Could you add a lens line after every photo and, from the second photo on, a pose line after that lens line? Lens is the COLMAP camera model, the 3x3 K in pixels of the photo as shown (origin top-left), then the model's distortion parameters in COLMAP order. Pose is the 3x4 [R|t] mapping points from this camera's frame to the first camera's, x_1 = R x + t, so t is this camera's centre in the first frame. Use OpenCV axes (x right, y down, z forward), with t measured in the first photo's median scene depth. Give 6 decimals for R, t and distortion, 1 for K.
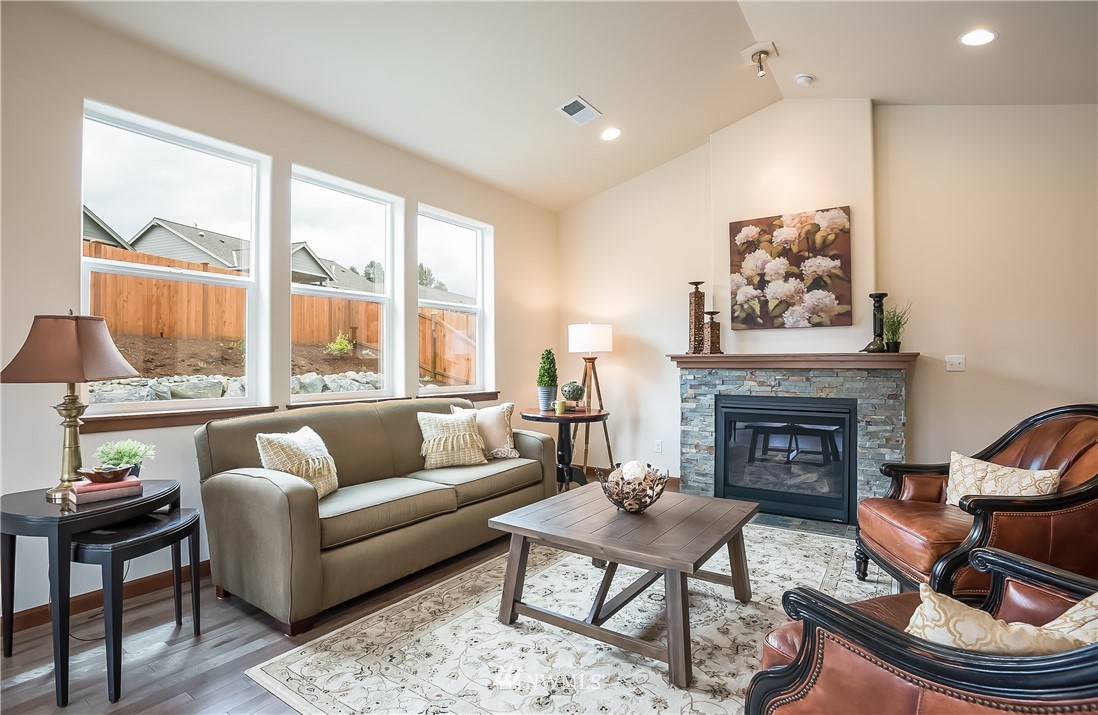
lens RADIAL K [[541.4, 0, 548.6], [0, 541.4, 361.6], [0, 0, 1]] dist [-0.002832, -0.000057]
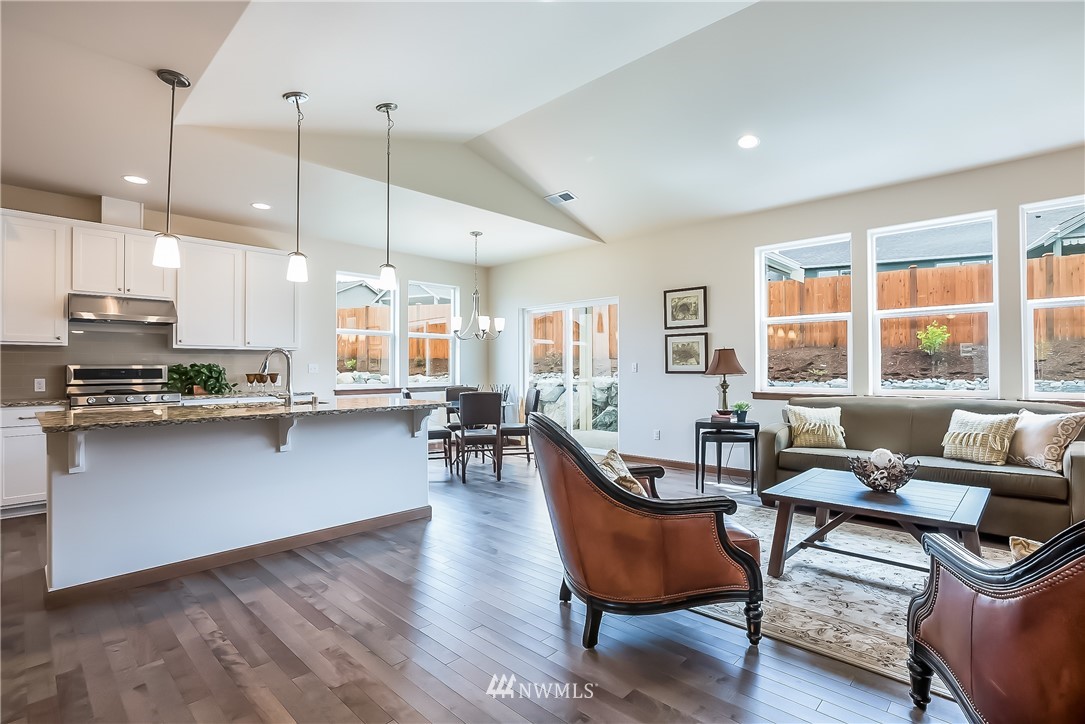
lens RADIAL K [[516.9, 0, 542.5], [0, 516.9, 363.6], [0, 0, 1]] dist [-0.000240, 0.000013]
pose [[-0.163995, -0.011660, -0.986392, 1.600908], [0.008296, 0.999878, -0.013198, 0.008014], [0.986426, -0.010348, -0.163879, 0.536692]]
